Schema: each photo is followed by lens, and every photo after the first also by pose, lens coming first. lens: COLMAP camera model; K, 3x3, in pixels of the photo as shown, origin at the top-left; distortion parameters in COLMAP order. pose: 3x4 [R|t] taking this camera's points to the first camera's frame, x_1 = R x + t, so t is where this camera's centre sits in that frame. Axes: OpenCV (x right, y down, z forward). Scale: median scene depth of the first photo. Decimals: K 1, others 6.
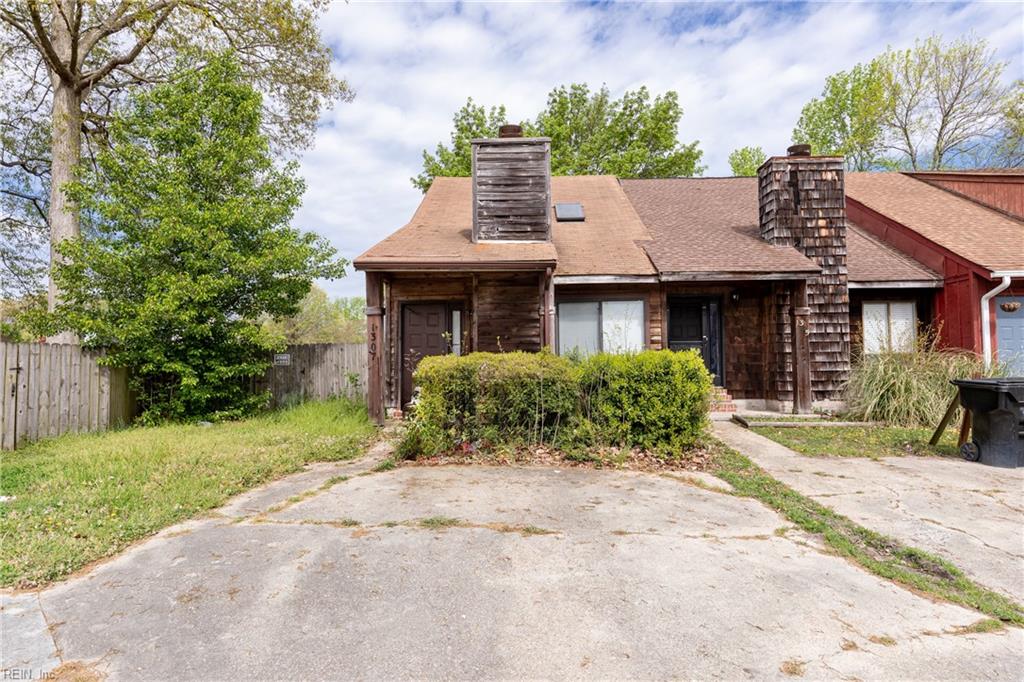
lens RADIAL K [[612.1, 0, 511.8], [0, 612.1, 343.9], [0, 0, 1]] dist [0.004770, 0.000136]
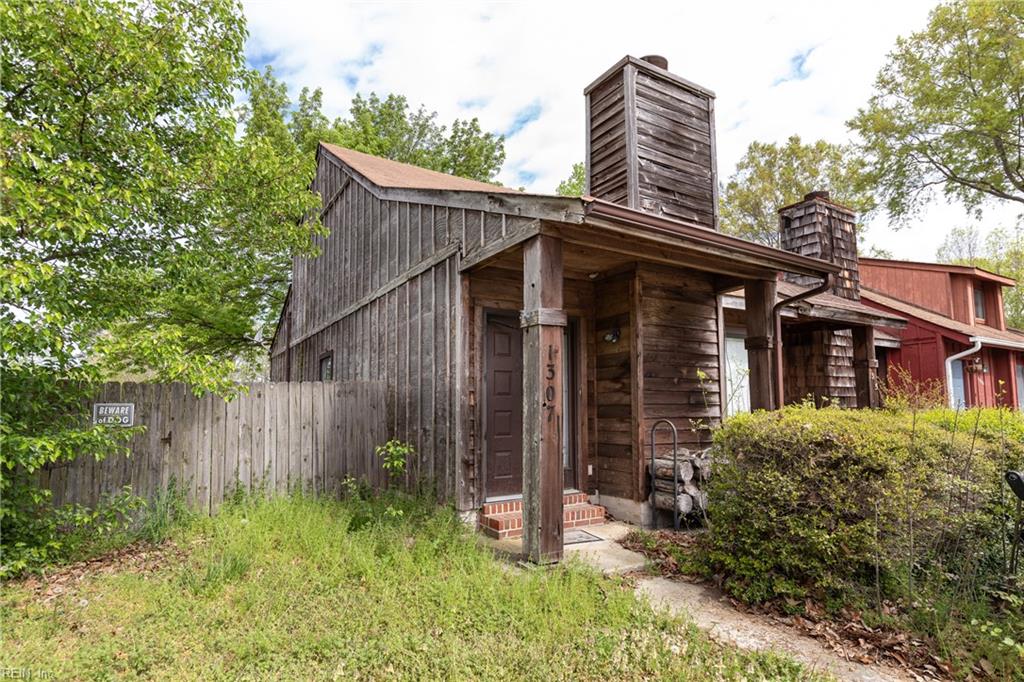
lens RADIAL K [[567.0, 0, 538.1], [0, 567.0, 366.7], [0, 0, 1]] dist [-0.000945, -0.000208]
pose [[0.824482, 0.045761, 0.564034, -0.445493], [-0.021520, 0.998539, -0.049557, 0.005609], [-0.565478, 0.028721, 0.824263, 0.595468]]
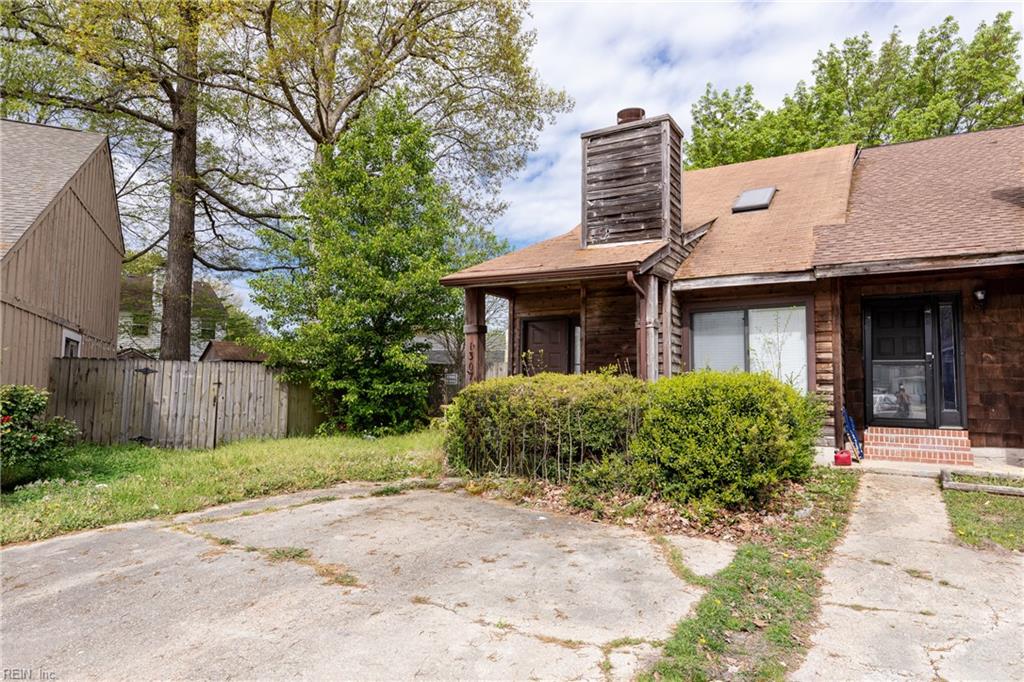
lens RADIAL K [[647.8, 0, 511.1], [0, 647.8, 341.2], [0, 0, 1]] dist [0.001328, 0.007344]
pose [[0.865636, -0.016927, -0.500387, 0.312972], [-0.001174, 0.999357, -0.035837, 0.001387], [0.500672, 0.031609, 0.865060, 0.143380]]
